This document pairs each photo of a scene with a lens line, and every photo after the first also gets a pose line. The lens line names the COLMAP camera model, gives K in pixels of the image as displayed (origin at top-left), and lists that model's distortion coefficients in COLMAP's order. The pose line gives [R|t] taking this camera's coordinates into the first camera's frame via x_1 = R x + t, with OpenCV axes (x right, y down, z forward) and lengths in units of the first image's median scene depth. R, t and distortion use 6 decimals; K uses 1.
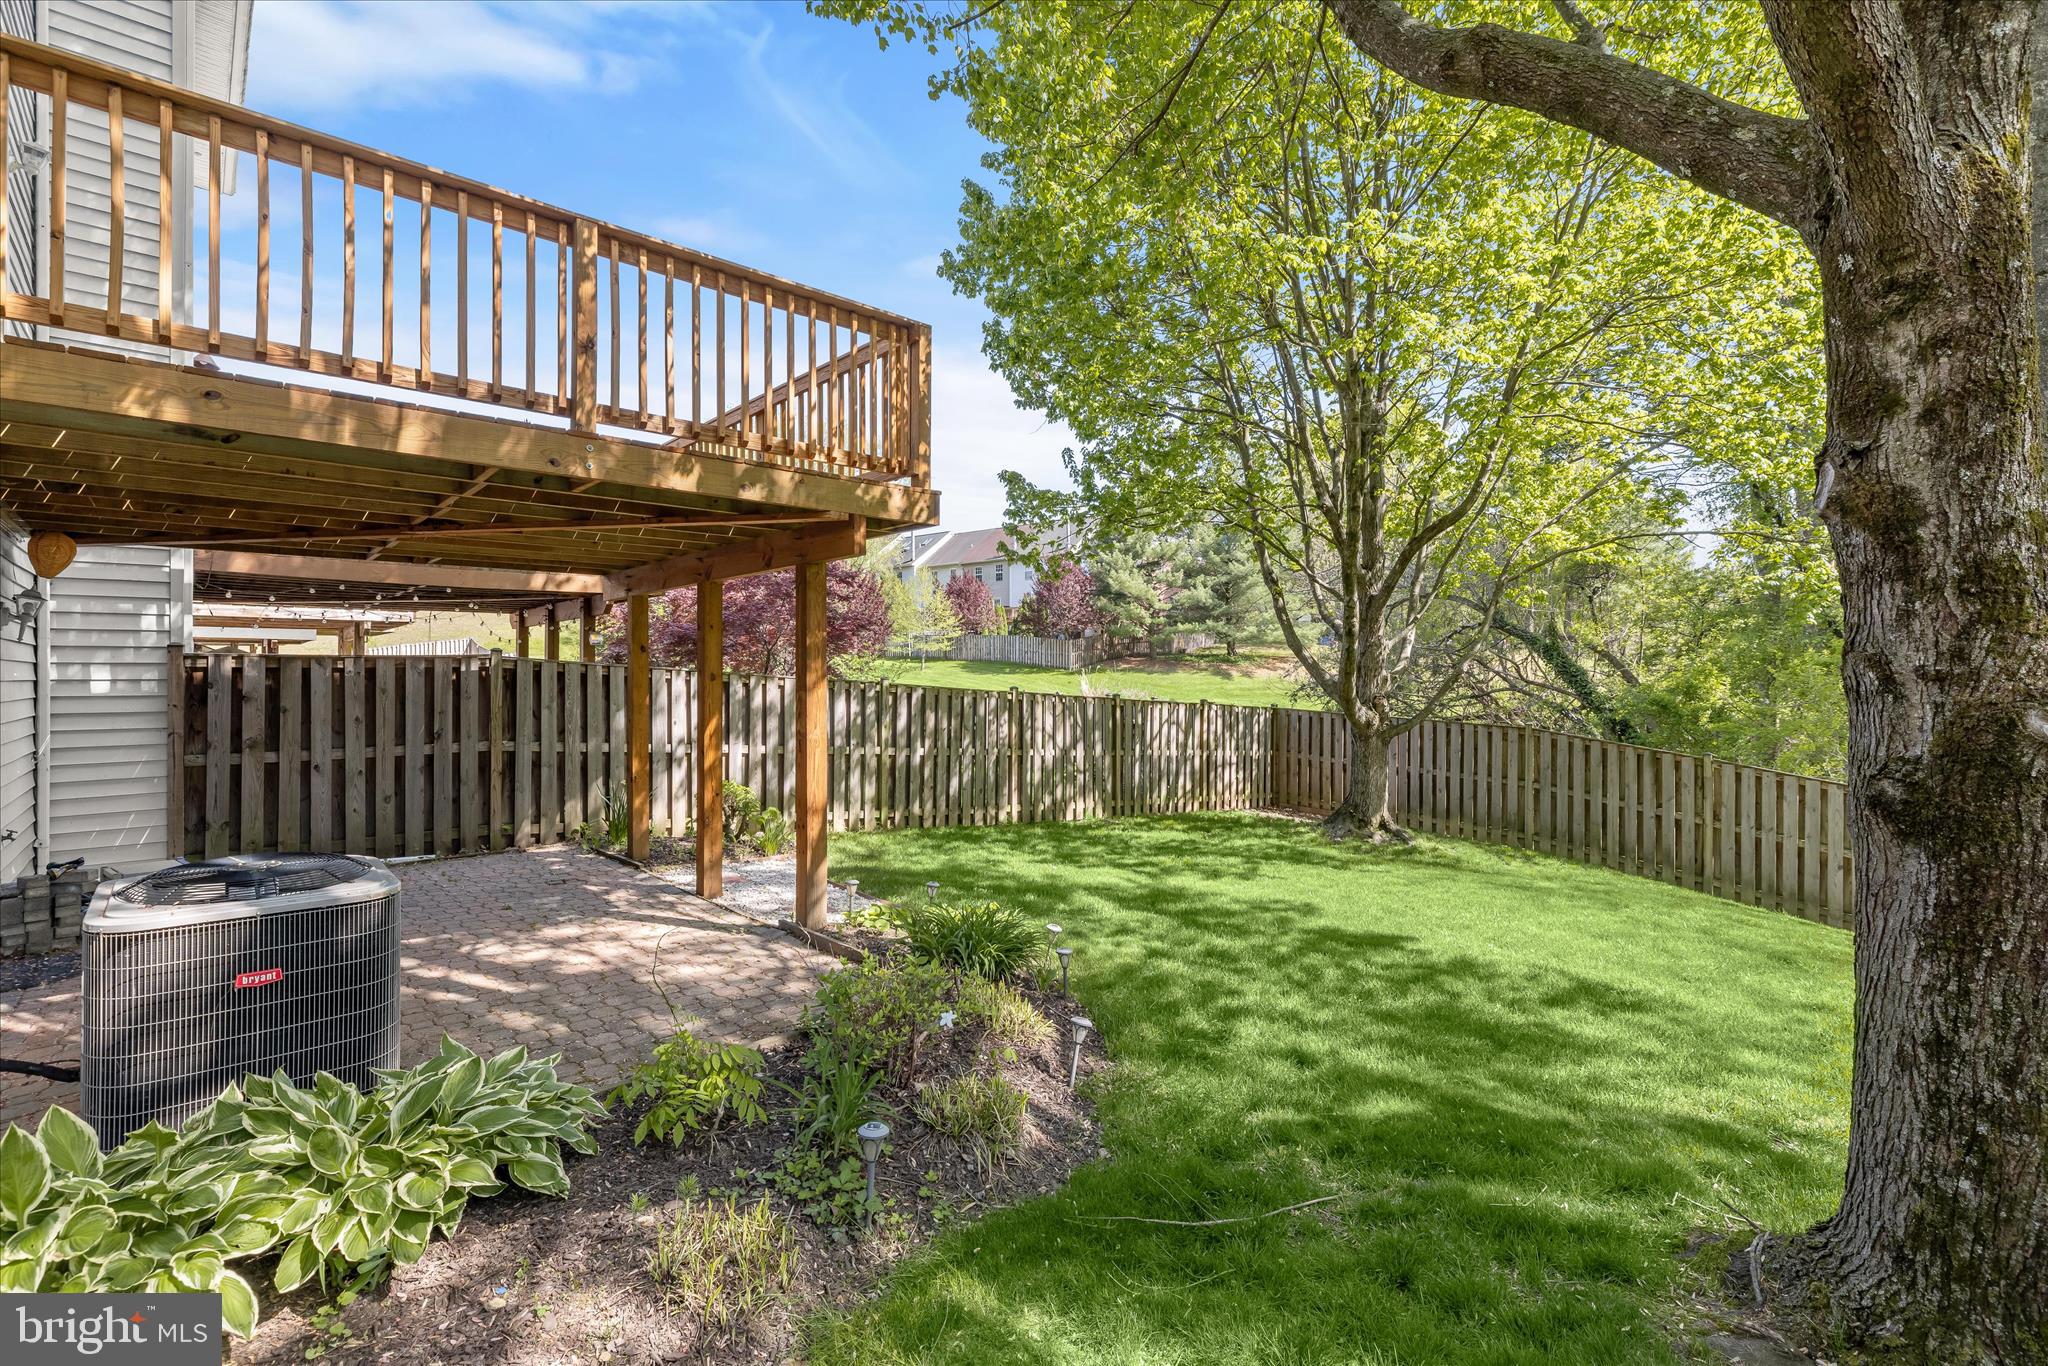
lens RADIAL K [[925.9, 0, 1012.6], [0, 925.9, 678.8], [0, 0, 1]] dist [-0.002500, 0.000453]
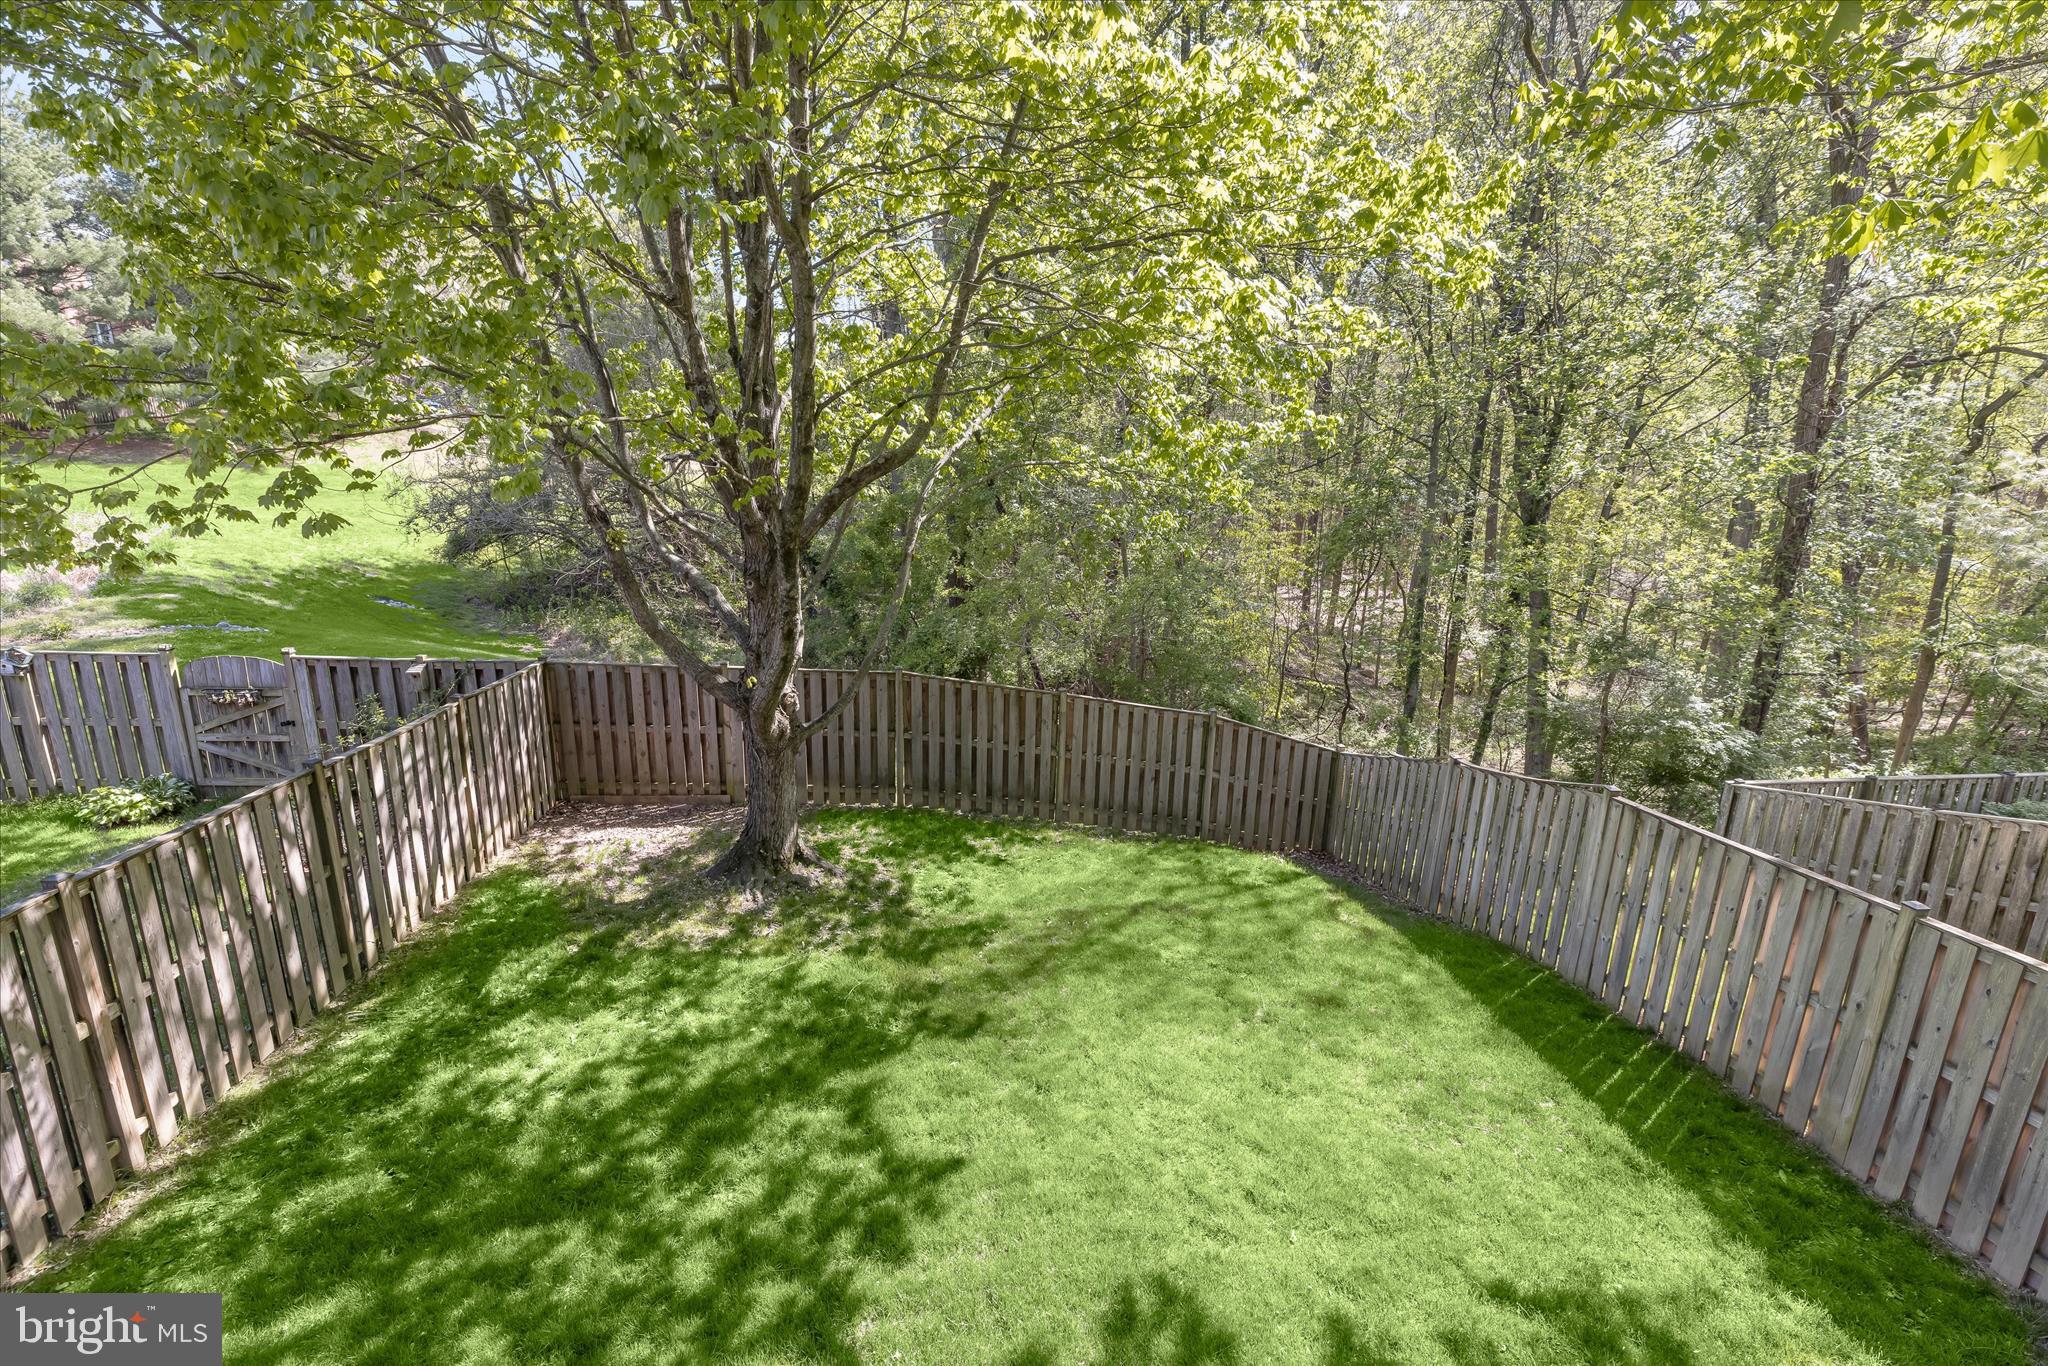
lens RADIAL K [[925.9, 0, 1021.0], [0, 925.9, 694.8], [0, 0, 1]] dist [-0.002500, 0.000453]
pose [[0.576715, -0.210809, 0.789278, -0.057013], [-0.026053, 0.960896, 0.275683, -0.162584], [-0.816530, -0.179553, 0.548670, 0.422405]]
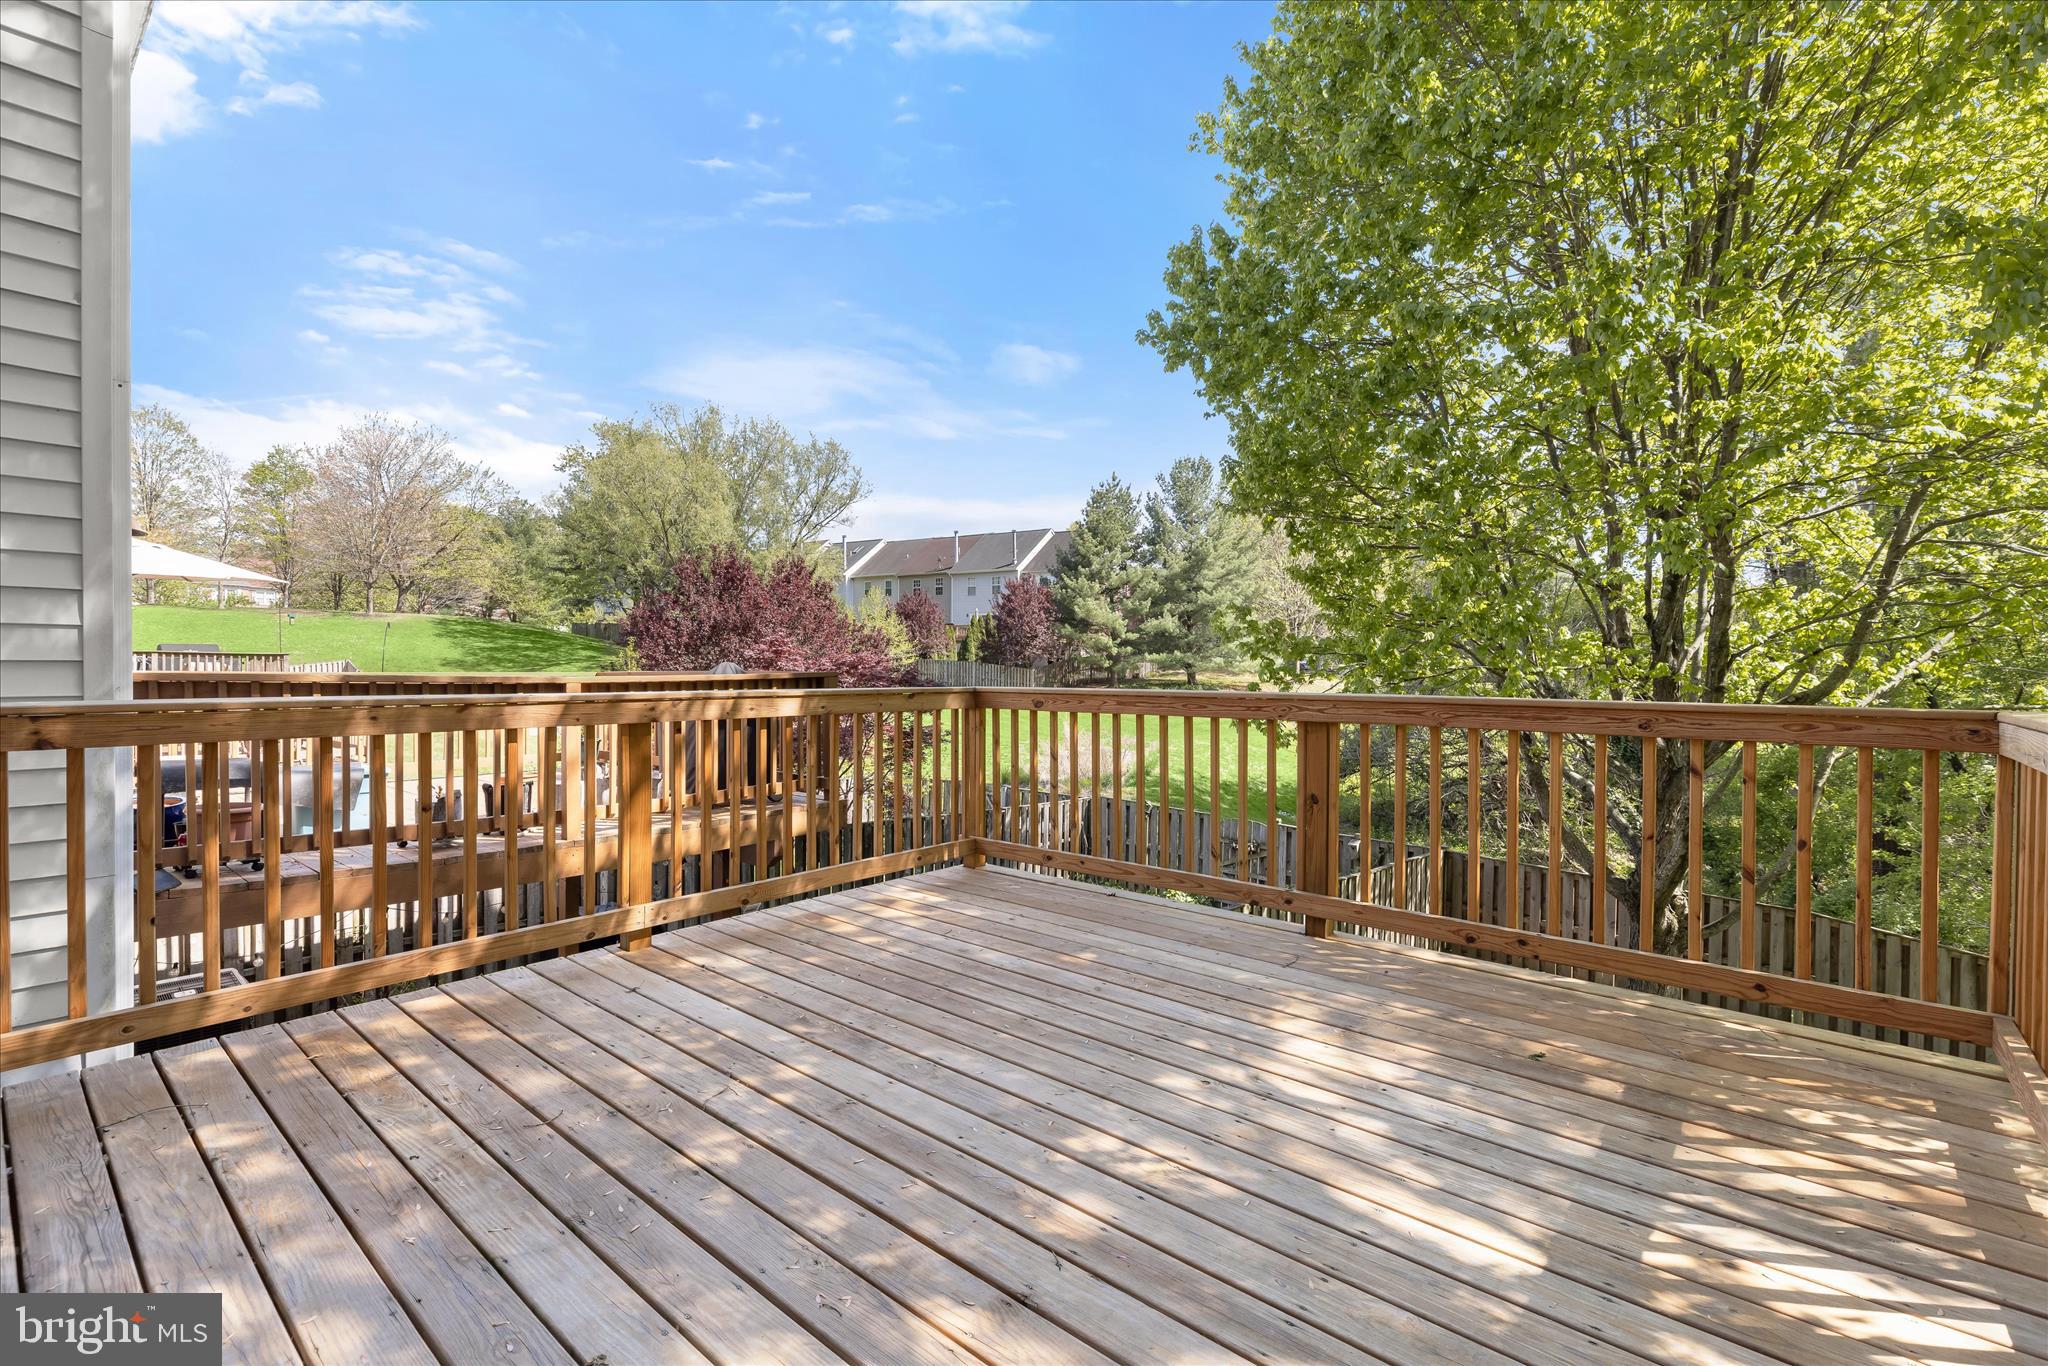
lens RADIAL K [[925.9, 0, 1017.6], [0, 925.9, 687.7], [0, 0, 1]] dist [-0.002500, 0.000453]
pose [[0.991472, 0.007250, 0.130118, -0.285847], [-0.010009, 0.999738, 0.020565, -0.157921], [-0.129935, -0.021692, 0.991285, 0.228585]]
